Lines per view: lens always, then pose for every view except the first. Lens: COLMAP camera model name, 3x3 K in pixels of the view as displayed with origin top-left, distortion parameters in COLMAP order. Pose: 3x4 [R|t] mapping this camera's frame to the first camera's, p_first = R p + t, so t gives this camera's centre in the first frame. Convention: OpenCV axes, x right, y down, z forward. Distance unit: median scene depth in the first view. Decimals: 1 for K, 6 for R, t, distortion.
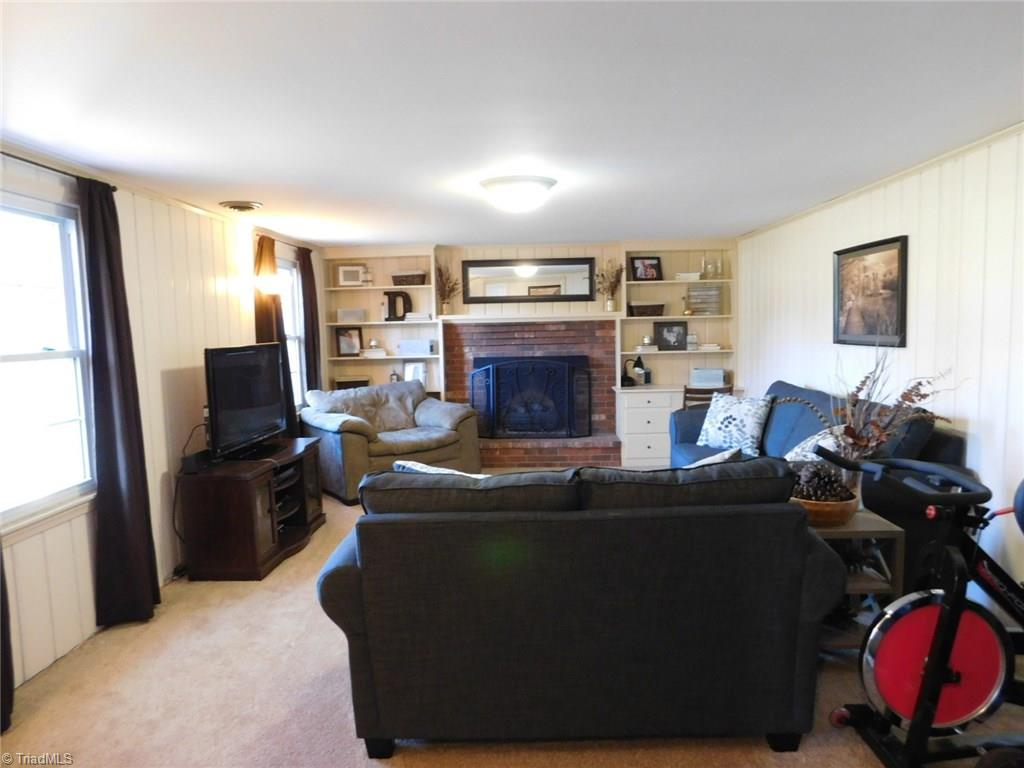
lens RADIAL K [[672.8, 0, 517.2], [0, 672.8, 386.9], [0, 0, 1]] dist [-0.063794, 0.025514]
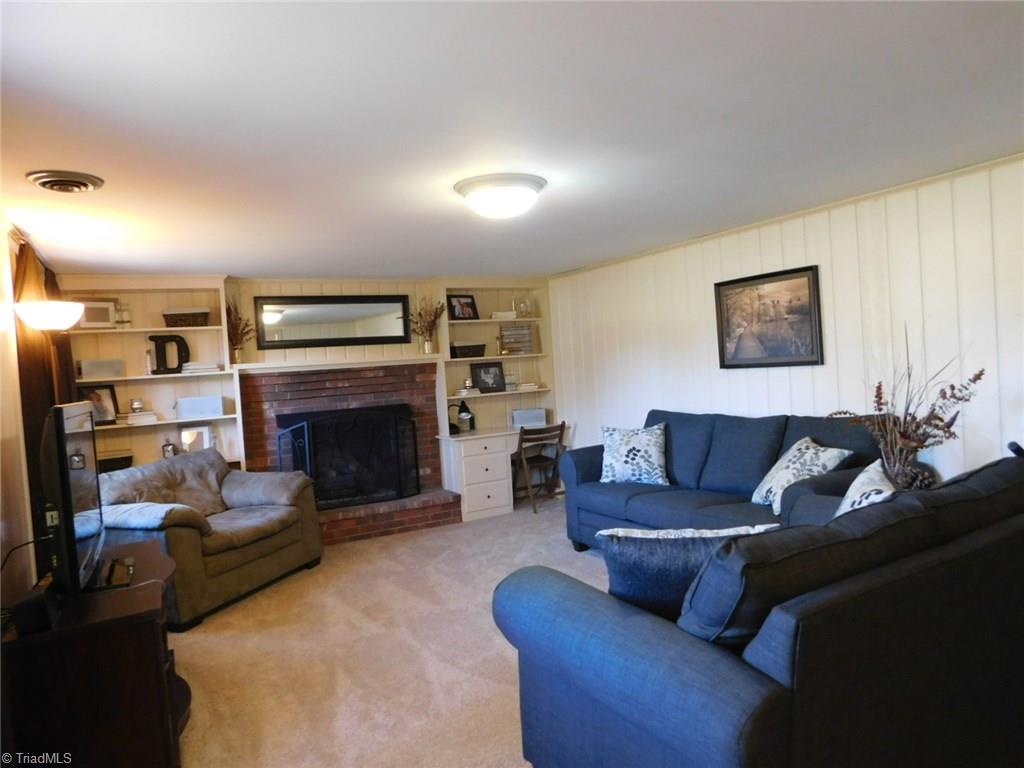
lens RADIAL K [[672.8, 0, 512.2], [0, 672.8, 385.7], [0, 0, 1]] dist [-0.063794, 0.025514]
pose [[0.857161, -0.049538, 0.512660, -0.238175], [0.093840, 0.993724, -0.060876, -0.003002], [-0.506427, 0.100289, 0.856431, 0.167792]]
